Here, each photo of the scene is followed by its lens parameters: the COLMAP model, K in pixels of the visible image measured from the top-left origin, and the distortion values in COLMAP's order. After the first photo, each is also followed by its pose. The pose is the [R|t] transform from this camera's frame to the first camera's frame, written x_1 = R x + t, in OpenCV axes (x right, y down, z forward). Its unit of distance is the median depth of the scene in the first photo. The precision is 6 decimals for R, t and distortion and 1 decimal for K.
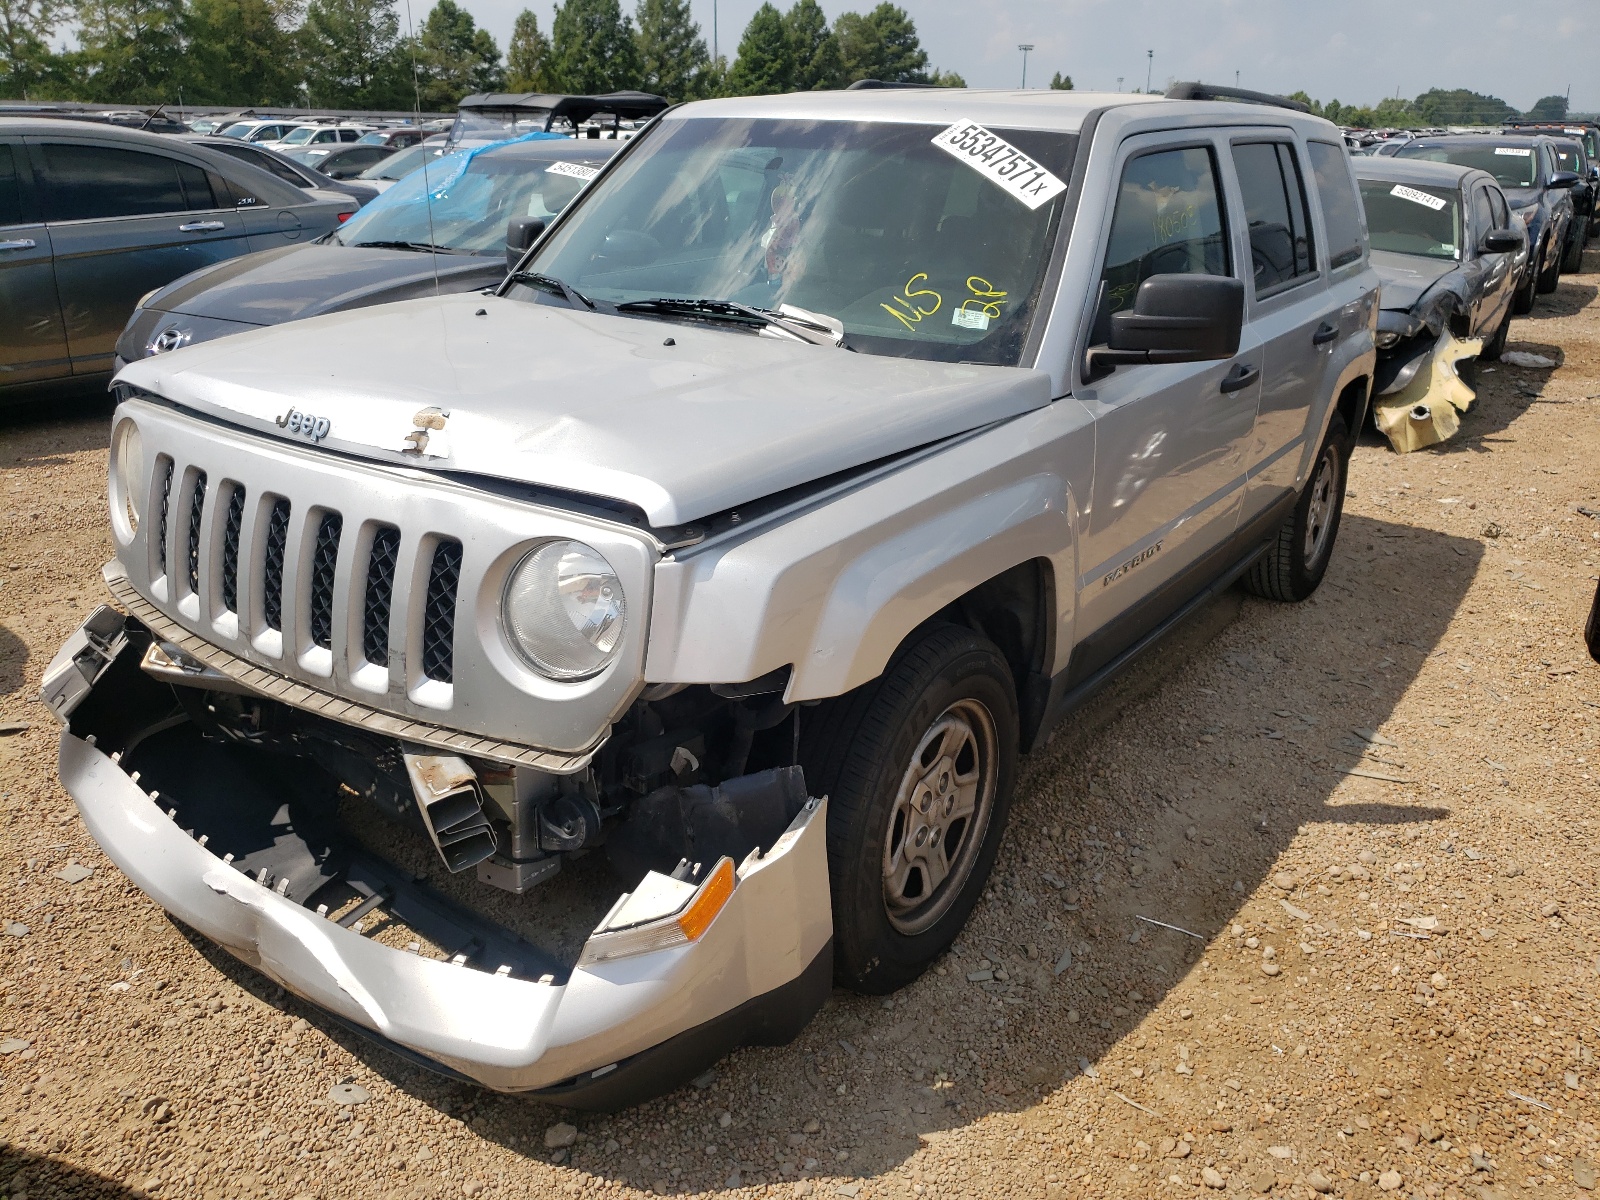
lens RADIAL K [[1400.4, 0, 800.0], [0, 1400.4, 600.0], [0, 0, 1]] dist [-0.021309, 0.079907]
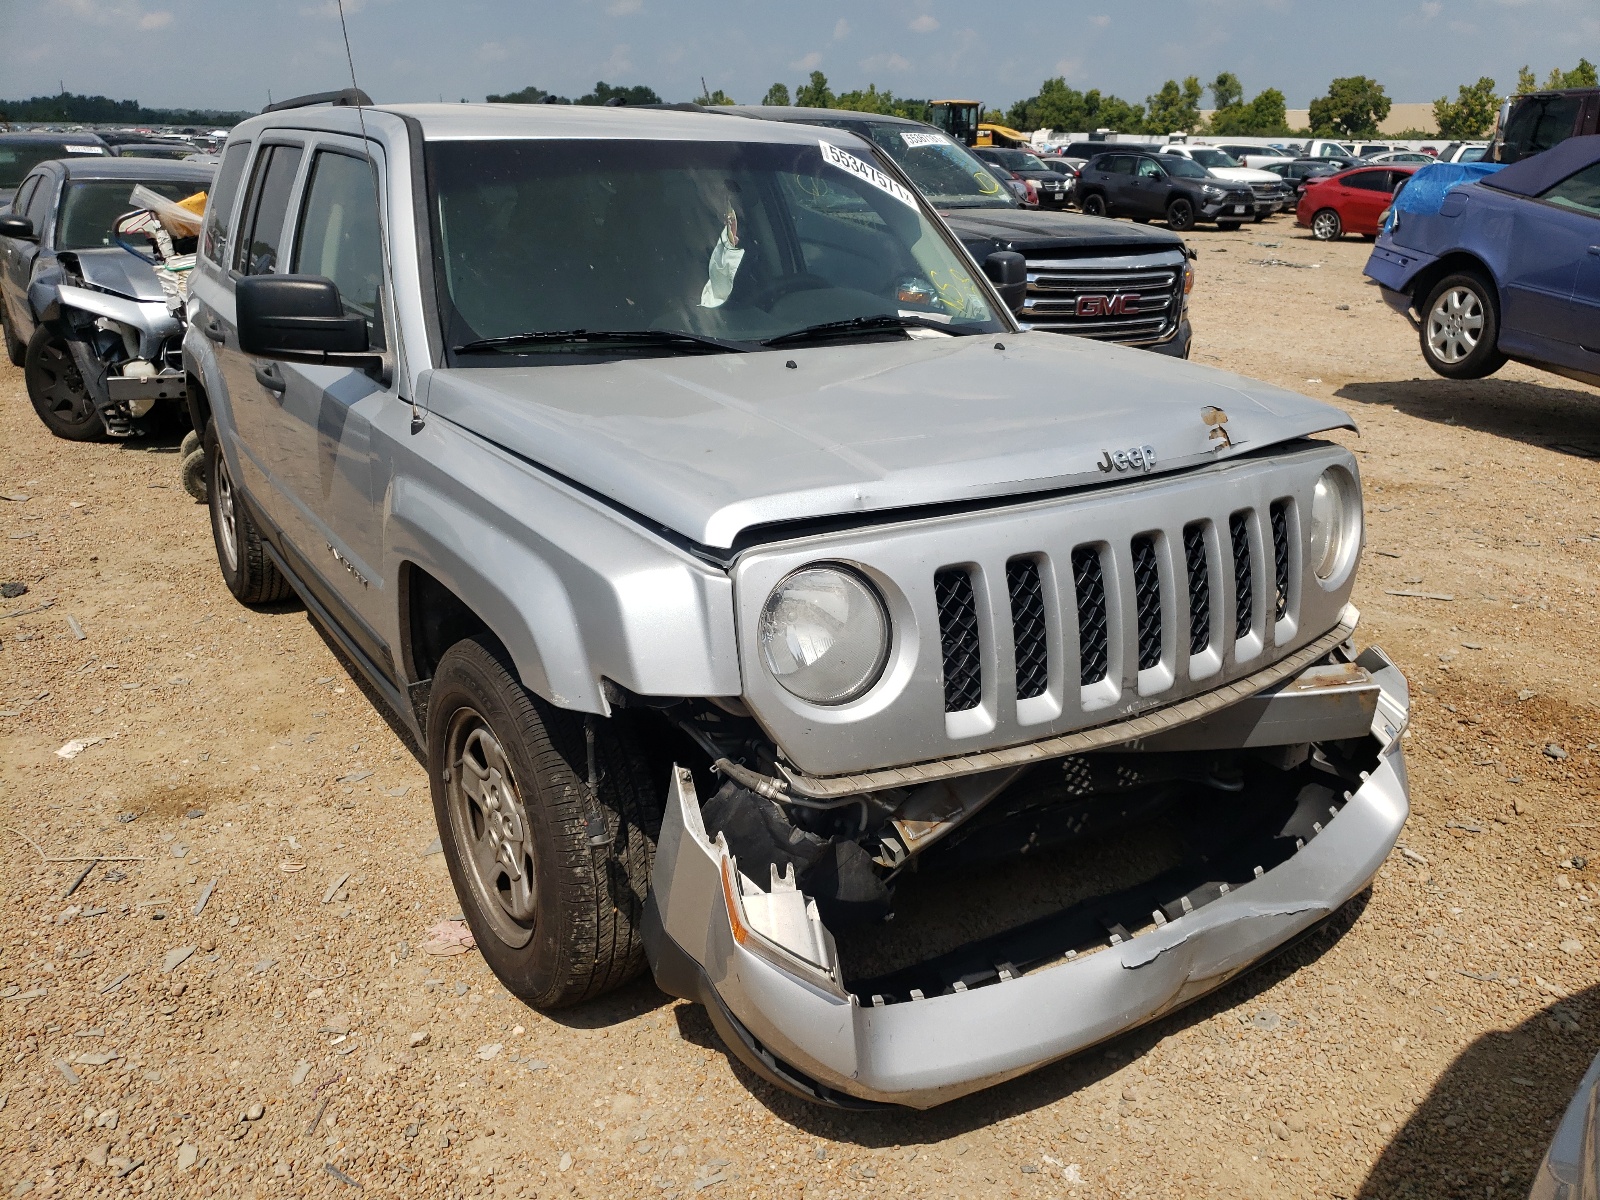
lens RADIAL K [[1400.4, 0, 800.0], [0, 1400.4, 600.0], [0, 0, 1]] dist [-0.021309, 0.079907]
pose [[0.292470, -0.316713, 0.902305, -1.331767], [0.292921, 0.927877, 0.230743, -0.326375], [-0.910307, 0.196819, 0.364148, 0.859982]]
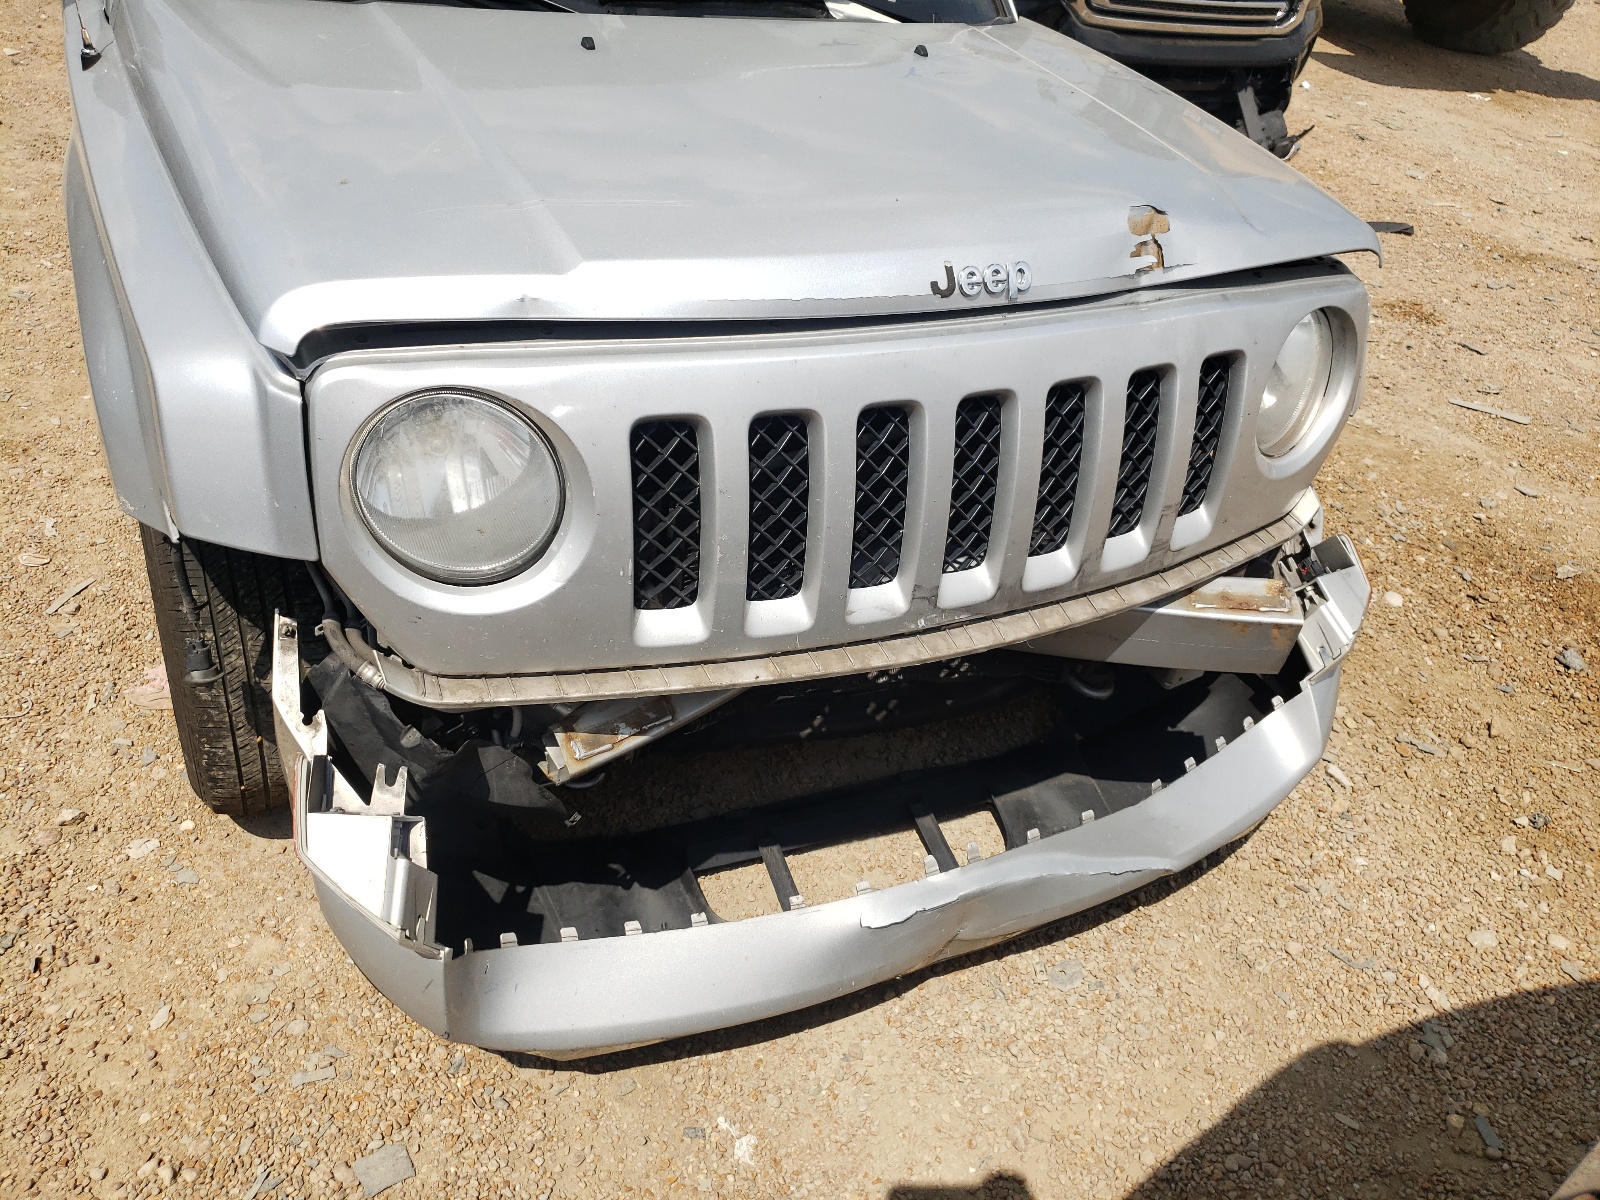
lens RADIAL K [[1355.9, 0, 766.1], [0, 1355.9, 599.7], [0, 0, 1]] dist [0.023287, -0.002581]
pose [[0.436071, -0.485598, 0.757652, -0.964939], [0.176285, 0.871700, 0.457233, -0.307566], [-0.882477, -0.065824, 0.465727, 0.766569]]
